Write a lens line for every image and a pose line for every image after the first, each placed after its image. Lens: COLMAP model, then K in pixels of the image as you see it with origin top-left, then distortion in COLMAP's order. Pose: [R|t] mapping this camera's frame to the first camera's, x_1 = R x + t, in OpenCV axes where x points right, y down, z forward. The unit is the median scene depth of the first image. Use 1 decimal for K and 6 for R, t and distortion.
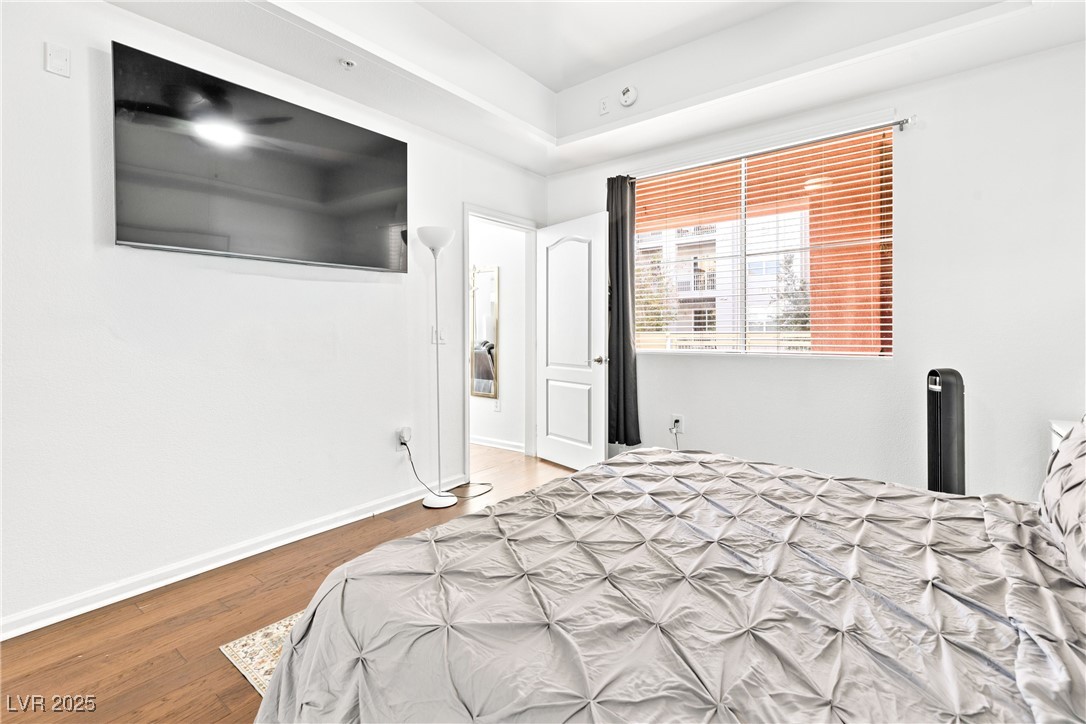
lens RADIAL K [[493.7, 0, 542.8], [0, 493.7, 330.4], [0, 0, 1]] dist [0.001931, -0.000202]
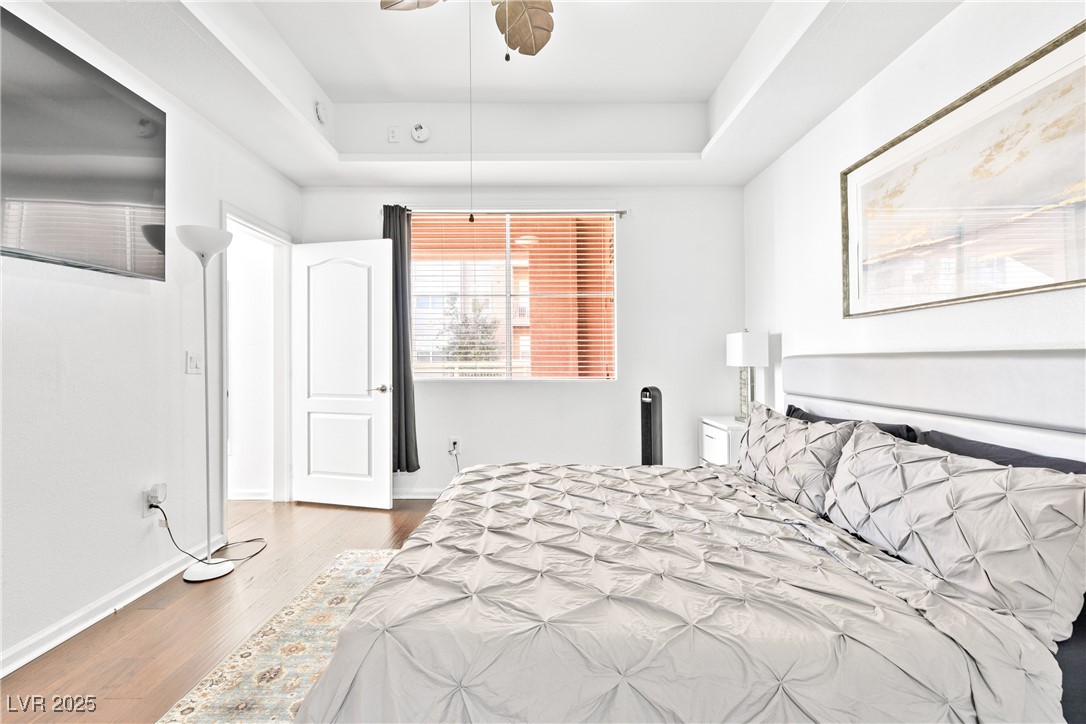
lens RADIAL K [[489.4, 0, 541.8], [0, 489.4, 350.0], [0, 0, 1]] dist [0.001615, -0.000200]
pose [[0.789403, 0.019963, 0.613551, -0.273514], [-0.007526, 0.999711, -0.022844, 0.003526], [-0.613829, 0.013415, 0.789325, 0.041296]]
